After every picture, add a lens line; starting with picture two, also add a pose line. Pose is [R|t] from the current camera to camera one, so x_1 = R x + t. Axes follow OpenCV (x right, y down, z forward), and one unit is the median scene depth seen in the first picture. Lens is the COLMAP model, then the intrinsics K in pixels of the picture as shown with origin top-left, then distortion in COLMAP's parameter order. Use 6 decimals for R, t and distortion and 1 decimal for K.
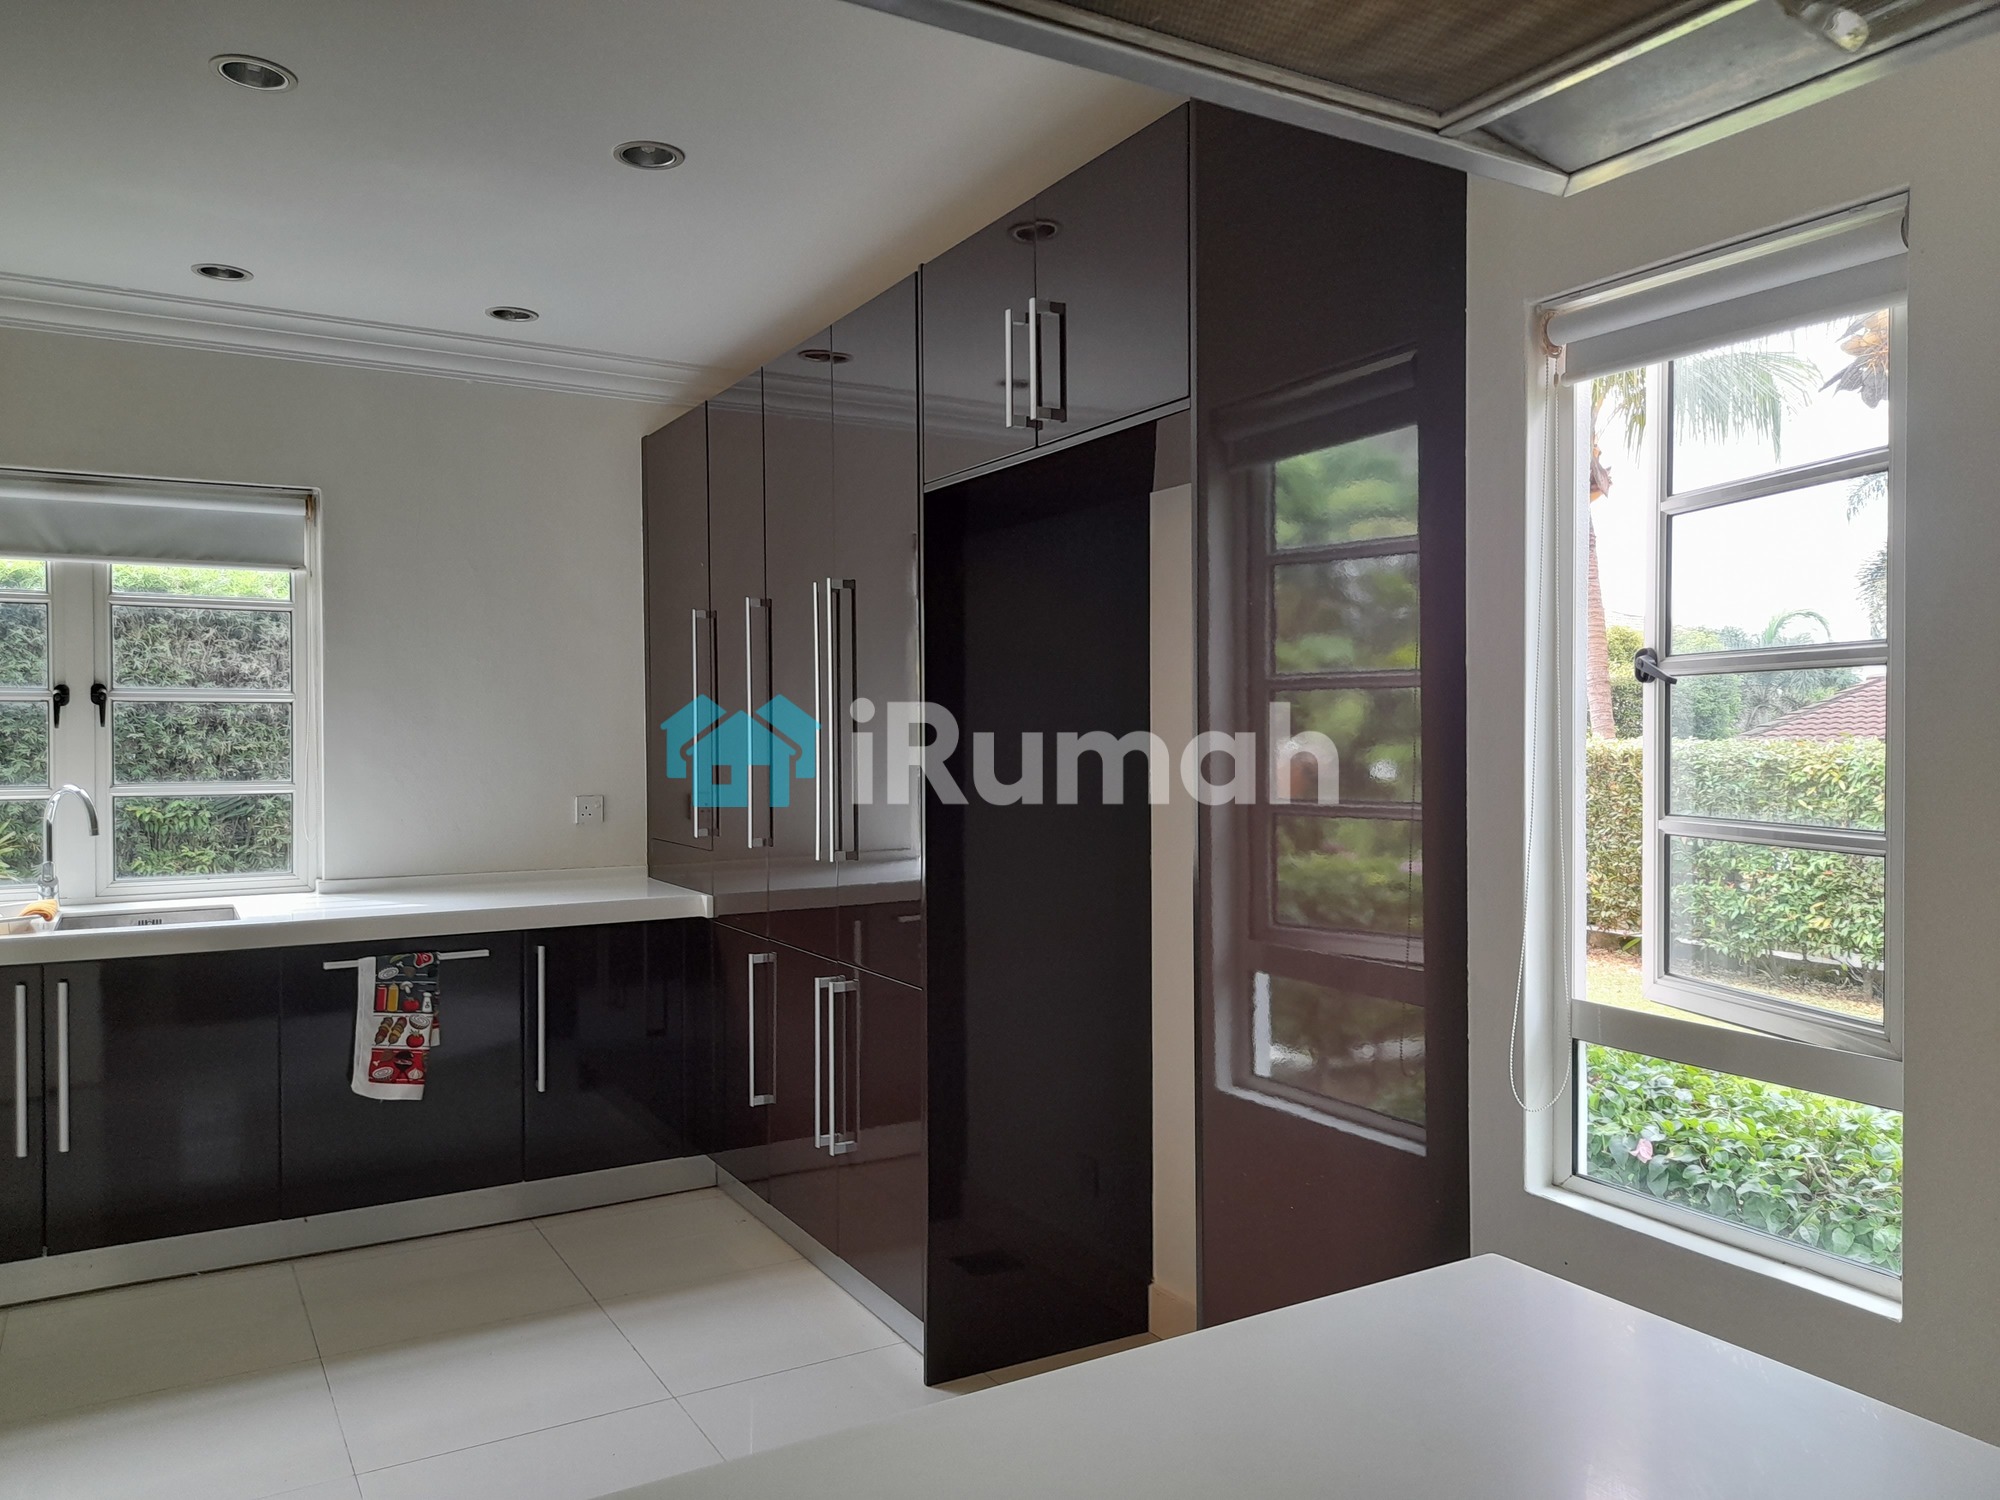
lens RADIAL K [[1498.7, 0, 1009.6], [0, 1498.7, 748.1], [0, 0, 1]] dist [0.031164, -0.012528]
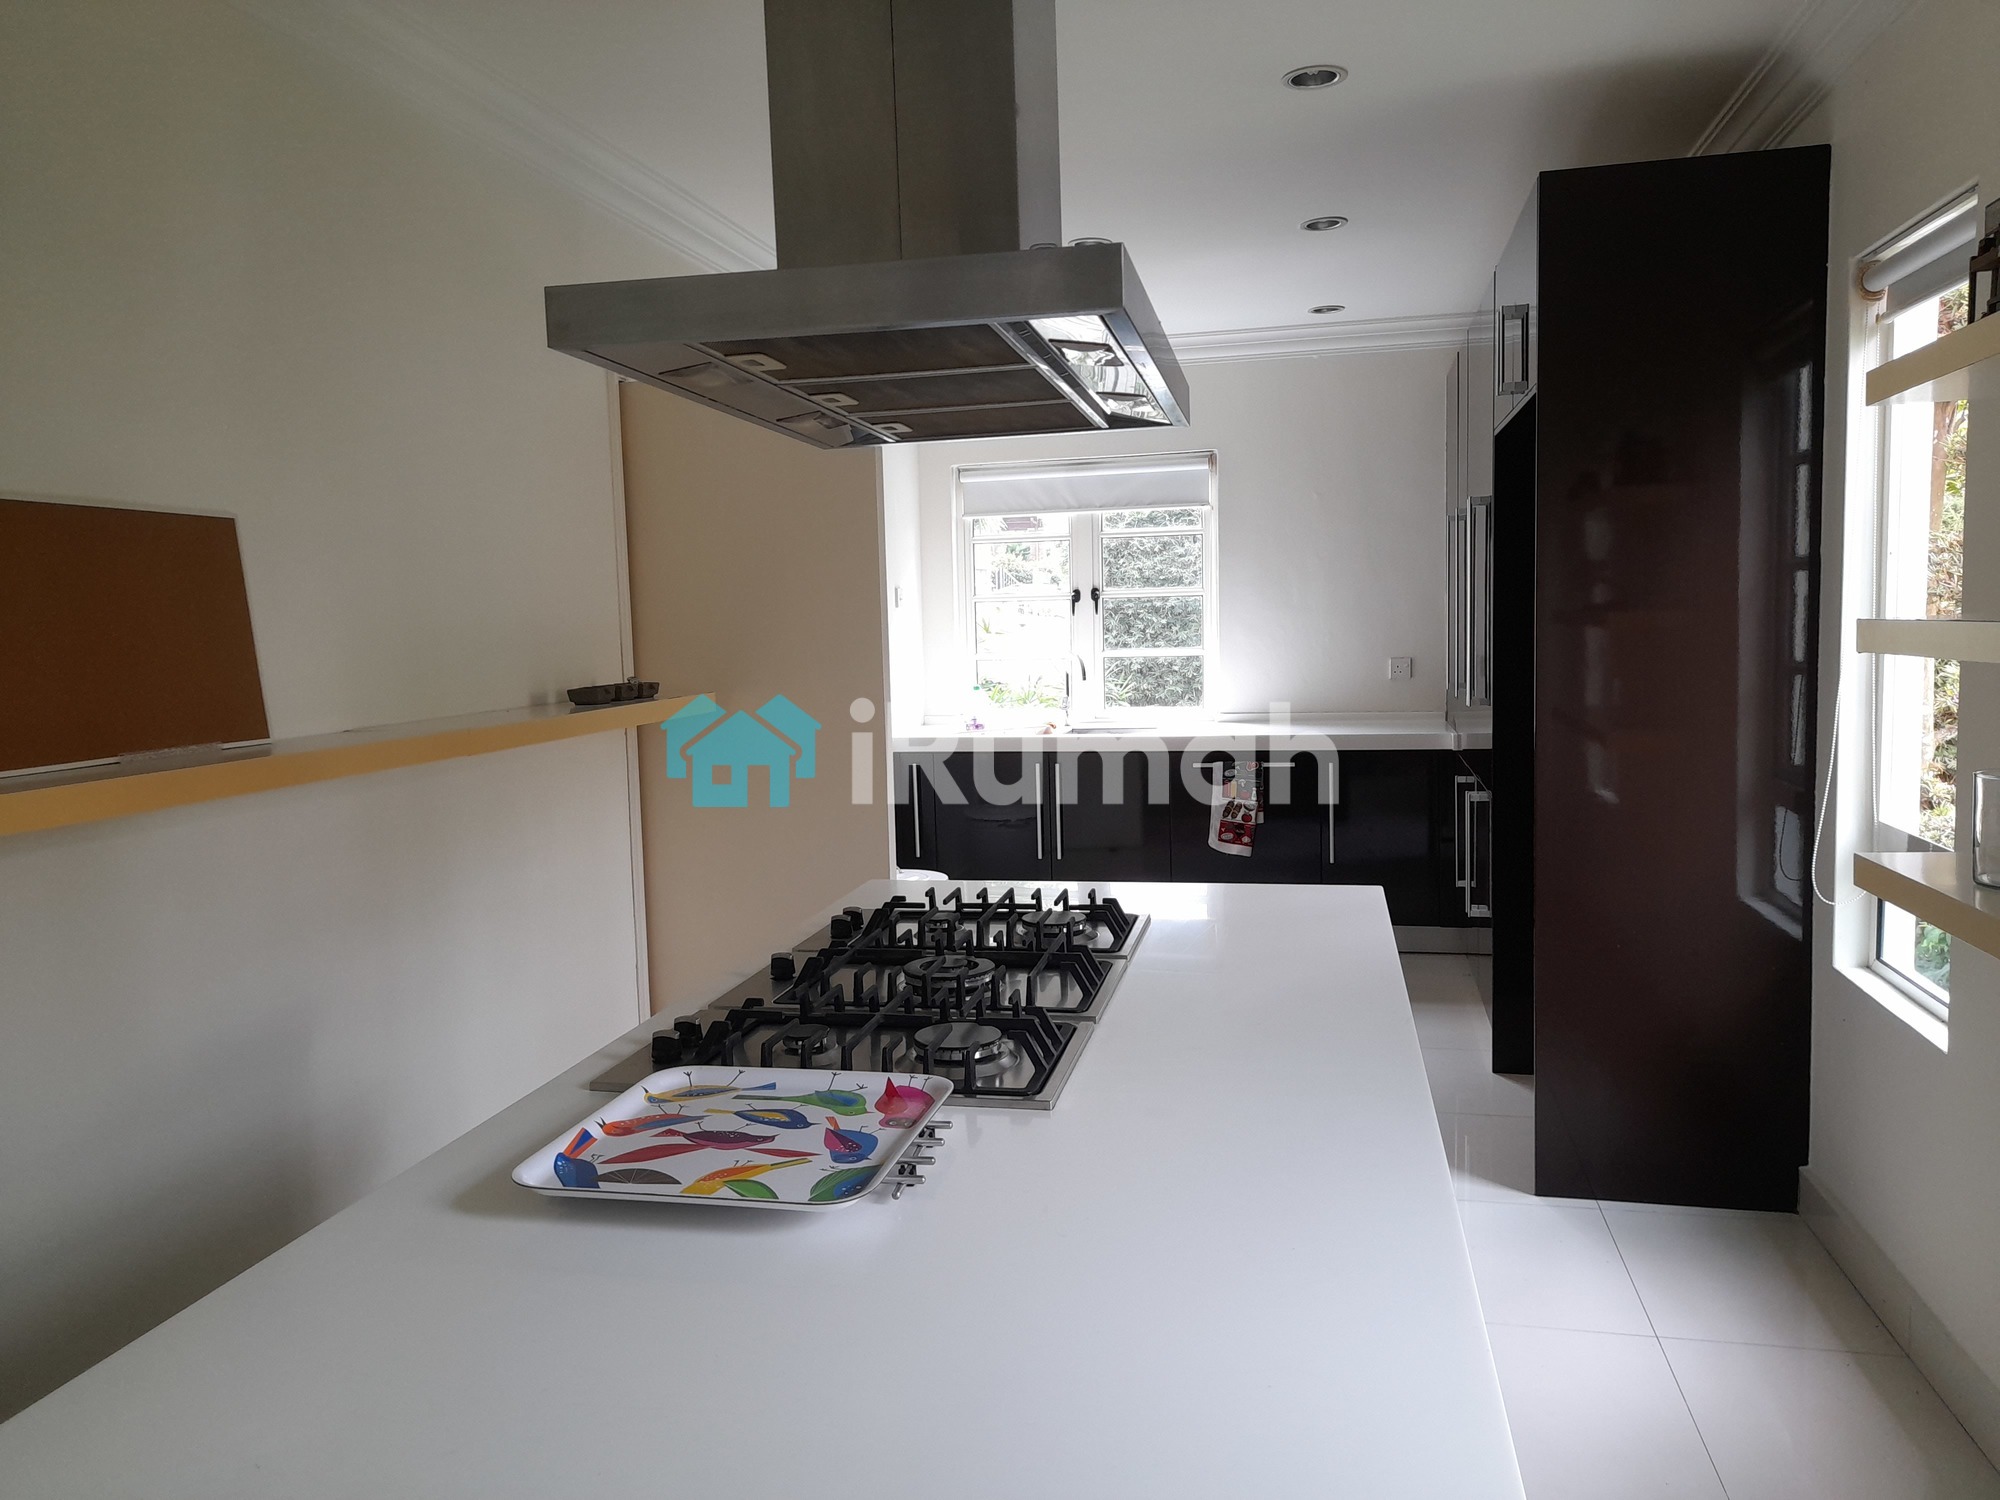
lens RADIAL K [[1498.7, 0, 946.7], [0, 1498.7, 802.4], [0, 0, 1]] dist [0.031164, -0.012528]
pose [[0.703195, 0.072394, -0.707302, 0.455169], [0.017954, 0.992678, 0.119453, -0.009191], [0.710770, -0.096697, 0.696746, -0.270361]]
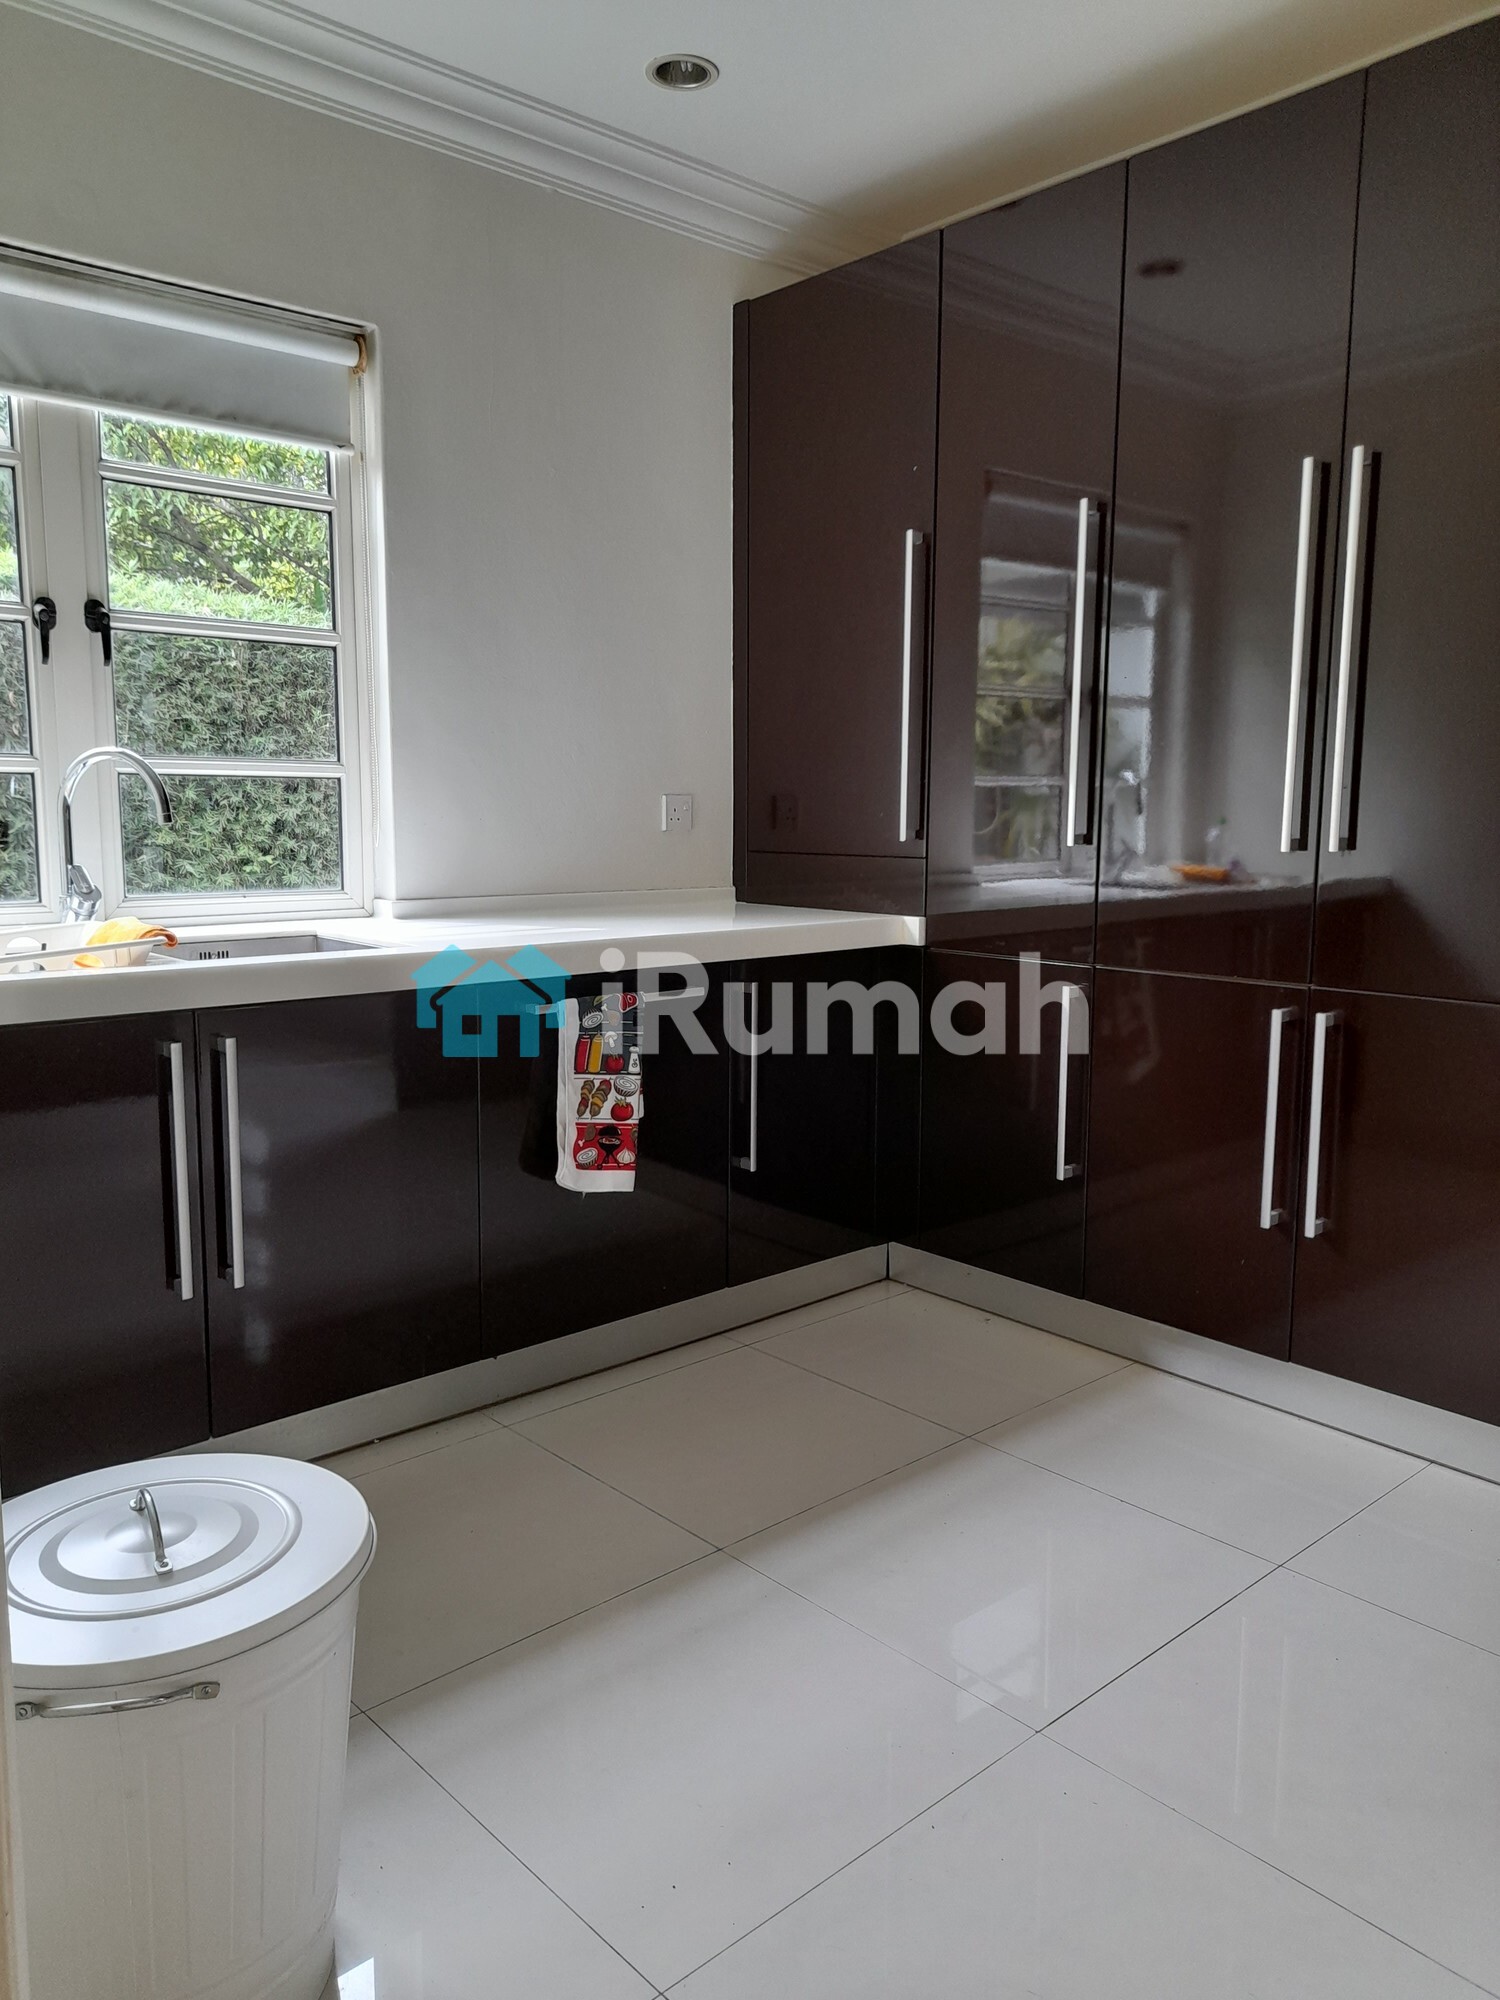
lens RADIAL K [[1498.7, 0, 748.7], [0, 1498.7, 1009.0], [0, 0, 1]] dist [0.031164, -0.012528]
pose [[0.977597, -0.020847, 0.209449, -0.470783], [-0.005988, 0.991926, 0.126676, 0.050650], [-0.210398, -0.125092, 0.969580, 0.279069]]
